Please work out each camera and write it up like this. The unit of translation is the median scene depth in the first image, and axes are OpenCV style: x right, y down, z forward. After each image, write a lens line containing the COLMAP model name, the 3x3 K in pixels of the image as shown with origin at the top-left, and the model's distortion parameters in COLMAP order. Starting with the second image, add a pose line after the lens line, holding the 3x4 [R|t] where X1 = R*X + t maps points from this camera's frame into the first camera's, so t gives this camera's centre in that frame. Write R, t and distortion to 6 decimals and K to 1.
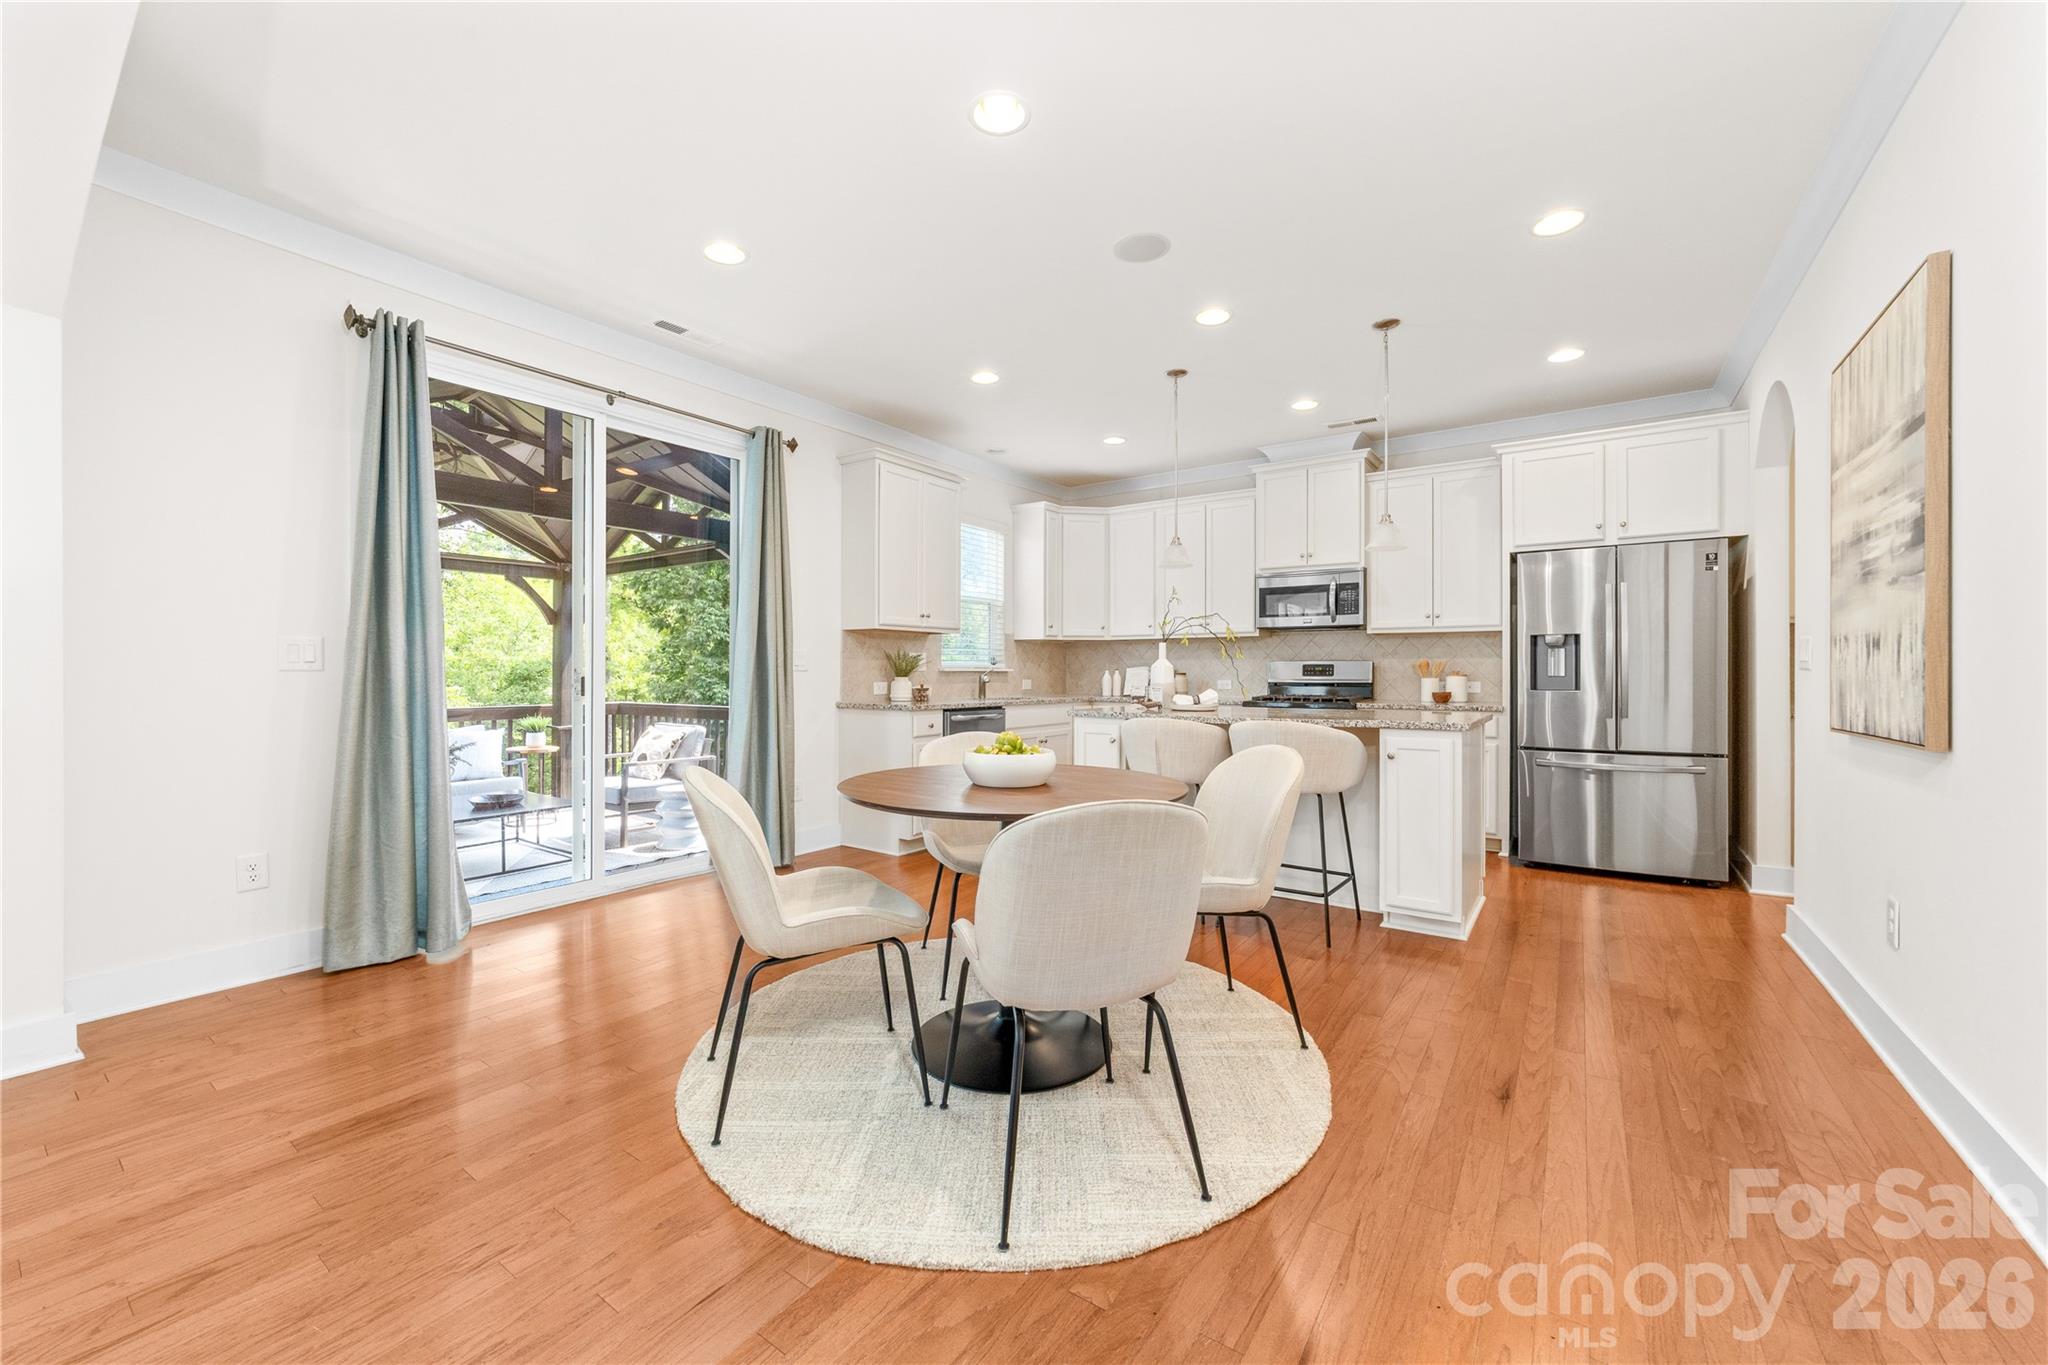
lens RADIAL K [[796.6, 0, 1033.6], [0, 796.6, 661.4], [0, 0, 1]] dist [-0.000090, 0.000067]
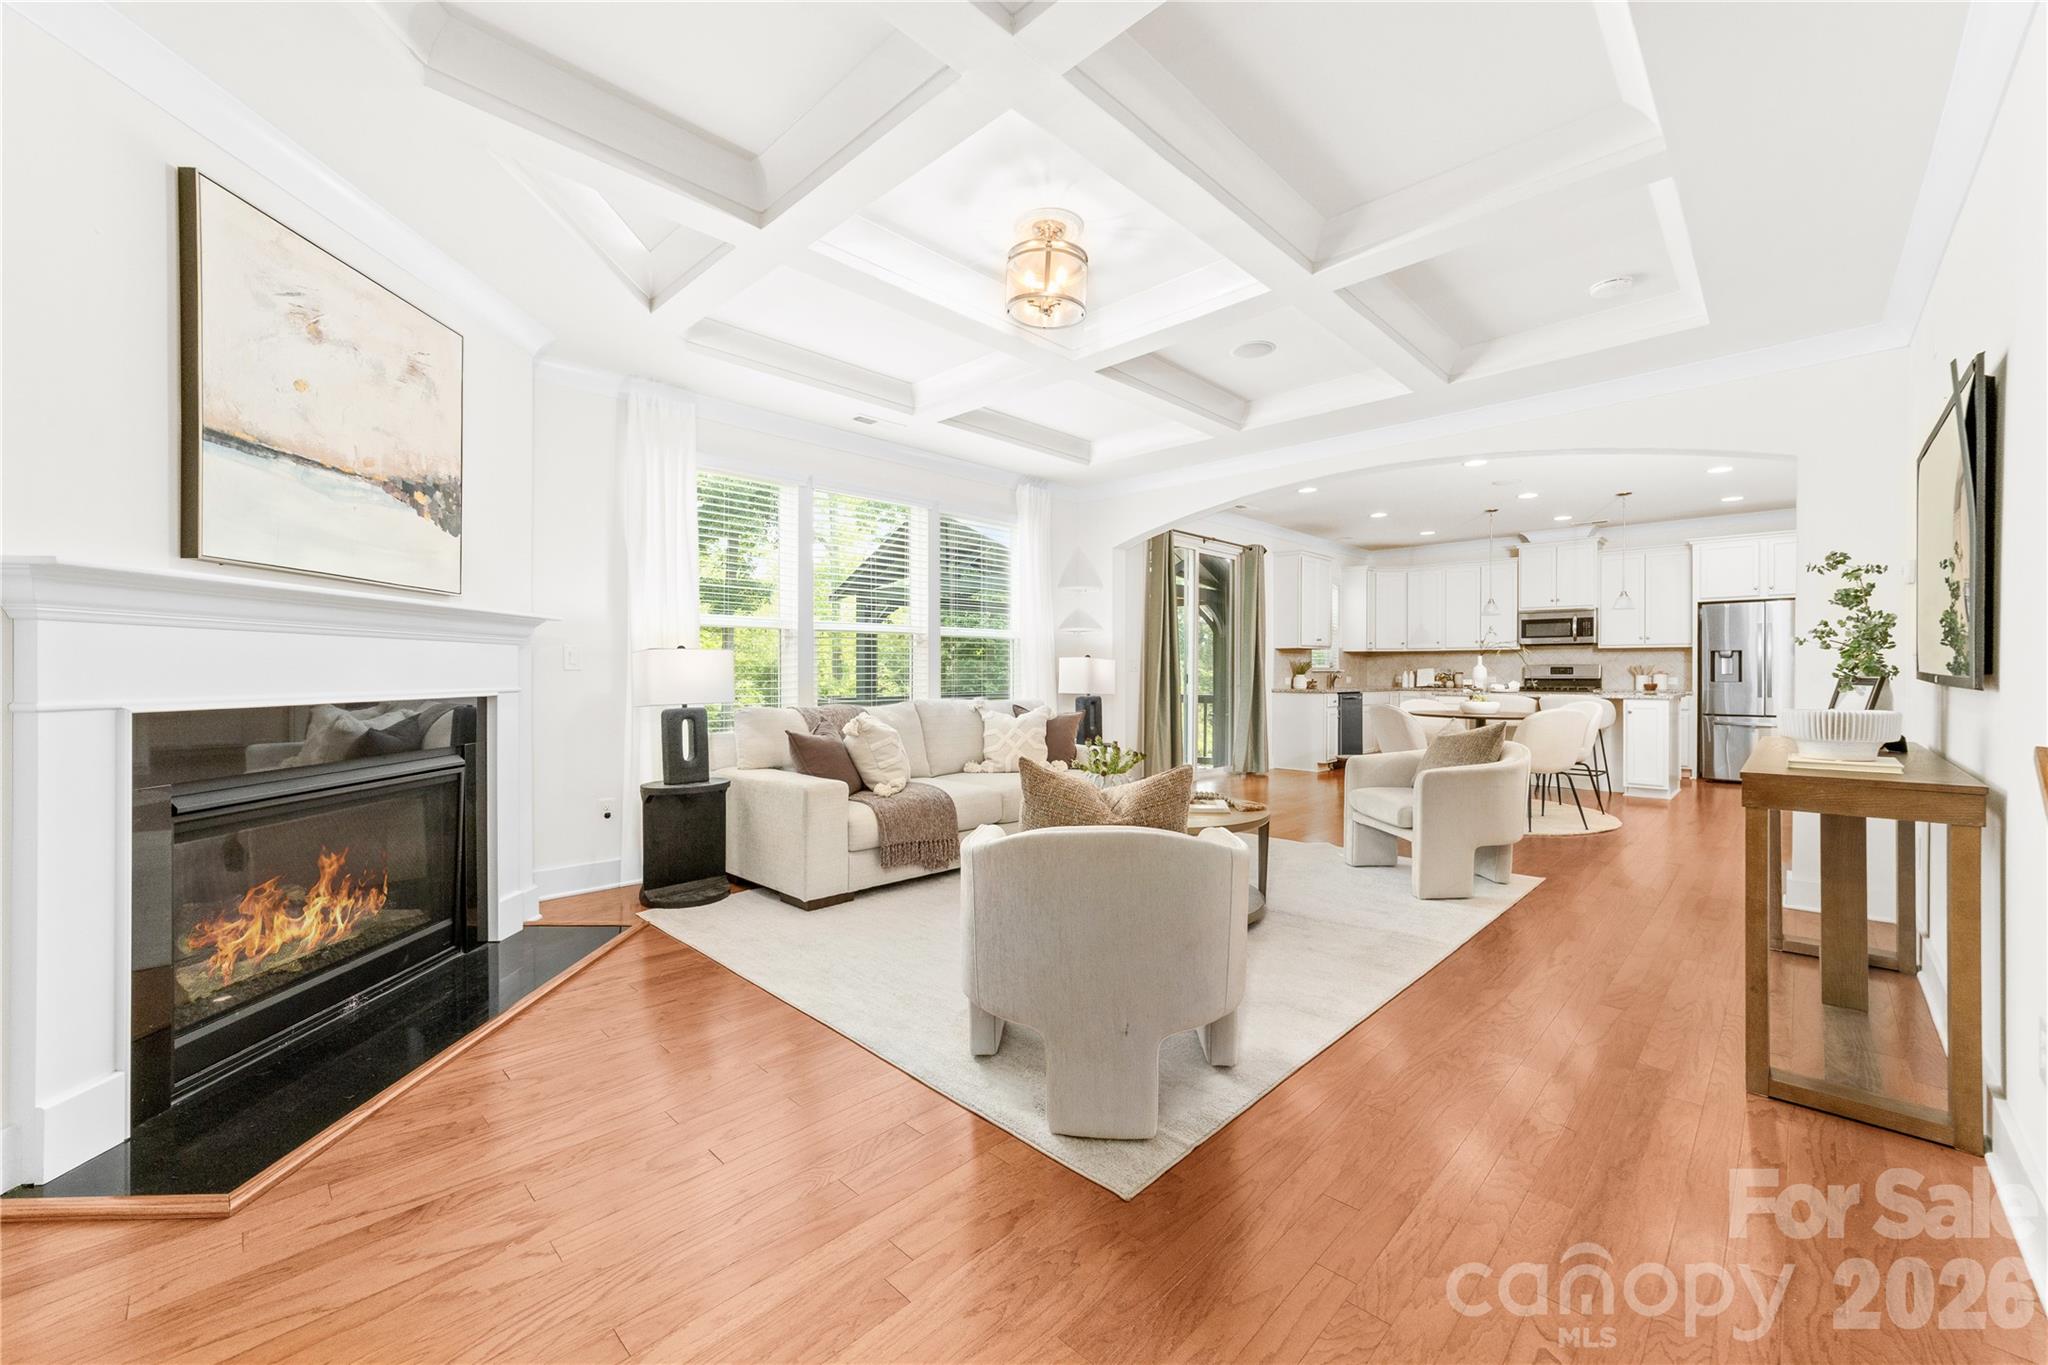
lens RADIAL K [[785.6, 0, 1008.2], [0, 785.6, 670.7], [0, 0, 1]] dist [-0.000502, -0.000092]
pose [[0.982379, -0.000222, -0.186901, -0.474961], [0.002071, 0.999951, 0.009696, -0.006629], [0.186889, -0.009913, 0.982331, -0.818142]]
